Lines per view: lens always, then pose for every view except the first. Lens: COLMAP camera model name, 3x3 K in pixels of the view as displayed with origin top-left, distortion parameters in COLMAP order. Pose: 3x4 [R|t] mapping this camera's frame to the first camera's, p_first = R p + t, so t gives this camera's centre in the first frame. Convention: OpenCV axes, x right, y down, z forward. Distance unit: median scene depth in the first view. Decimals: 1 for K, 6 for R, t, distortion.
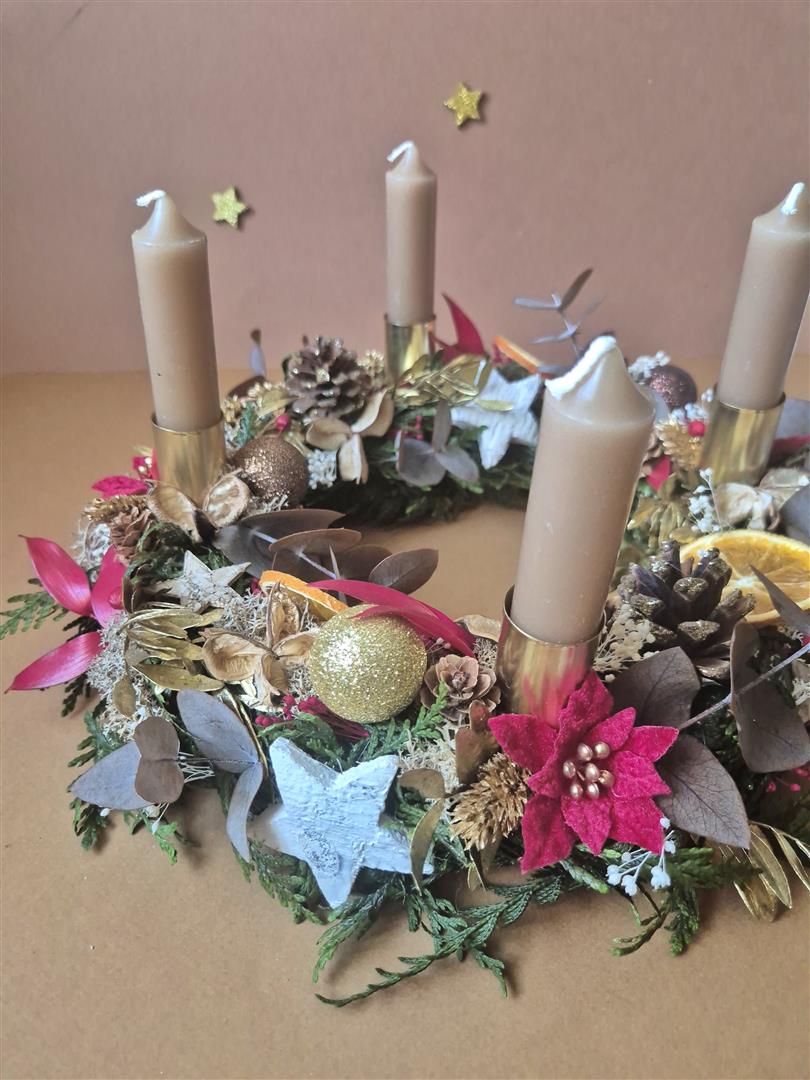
lens RADIAL K [[764.1, 0, 405.0], [0, 764.1, 540.0], [0, 0, 1]] dist [0.010940, -0.006232]
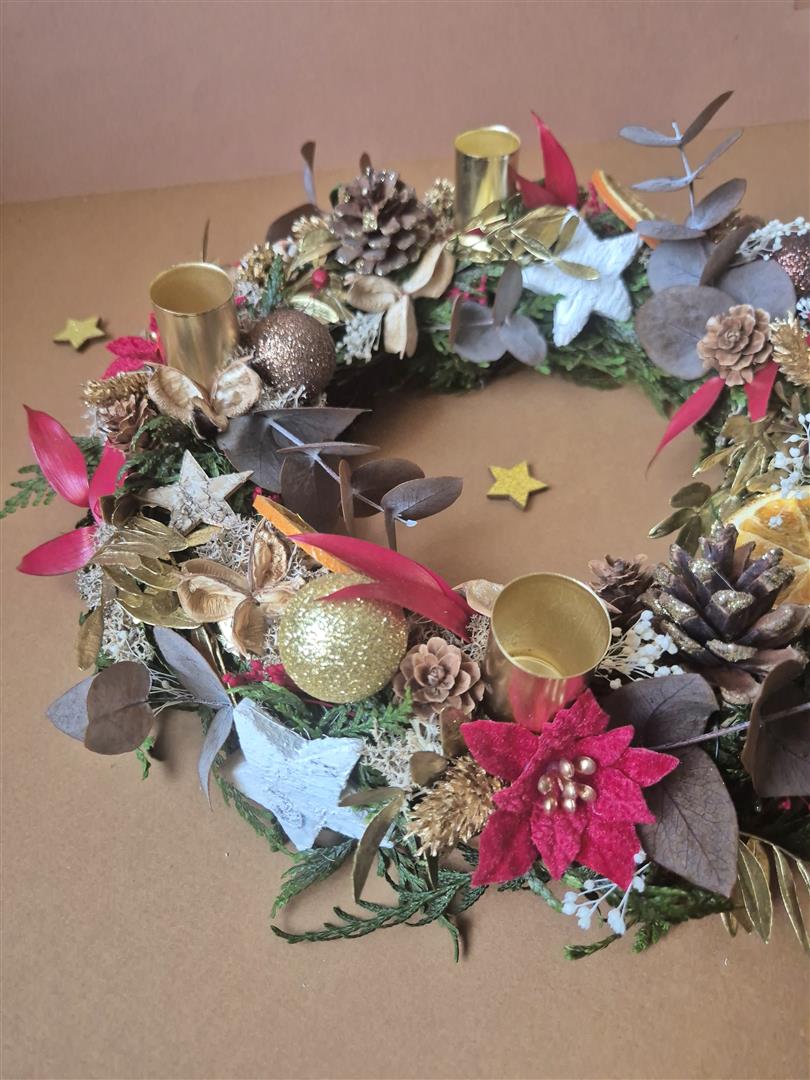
lens RADIAL K [[764.1, 0, 405.0], [0, 764.1, 540.0], [0, 0, 1]] dist [0.010940, -0.006232]
pose [[0.985320, 0.119504, -0.121918, 0.090119], [-0.078347, 0.951028, 0.299010, -0.167756], [0.151681, -0.285069, 0.946429, 0.139330]]
